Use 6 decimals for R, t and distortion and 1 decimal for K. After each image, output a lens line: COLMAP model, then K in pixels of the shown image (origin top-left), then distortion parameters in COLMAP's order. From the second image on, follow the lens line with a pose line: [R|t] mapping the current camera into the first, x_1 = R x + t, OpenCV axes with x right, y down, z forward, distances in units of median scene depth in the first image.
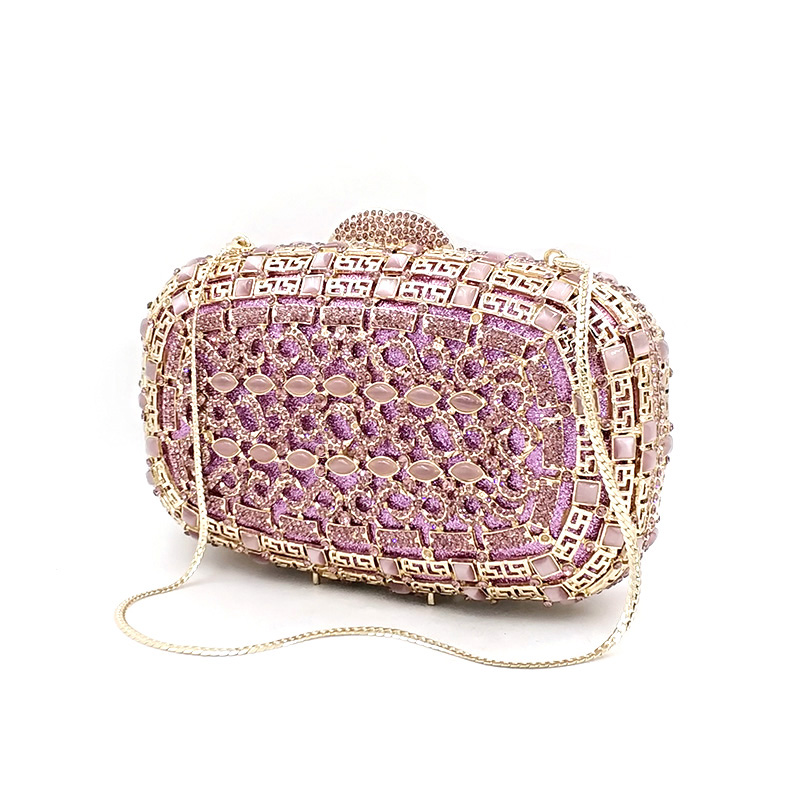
lens RADIAL K [[945.9, 0, 400.0], [0, 945.9, 400.0], [0, 0, 1]] dist [-0.027408, -0.044456]
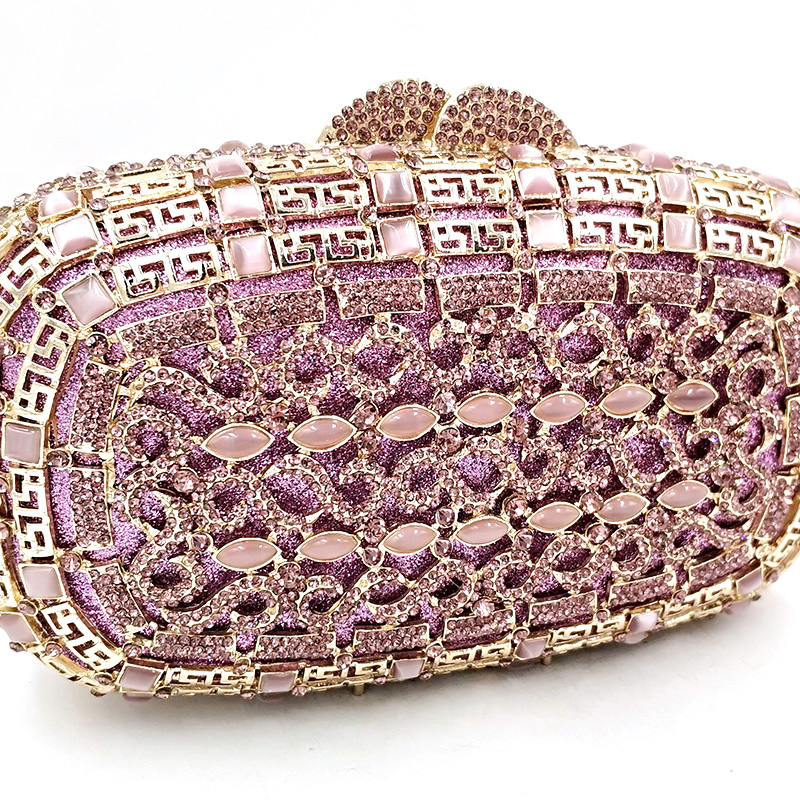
lens RADIAL K [[945.9, 0, 400.0], [0, 945.9, 400.0], [0, 0, 1]] dist [-0.027408, -0.044456]
pose [[0.788472, -0.239786, 0.566405, -0.456329], [0.122329, 0.963616, 0.237654, -0.173737], [-0.602783, -0.118096, 0.789117, 0.606775]]
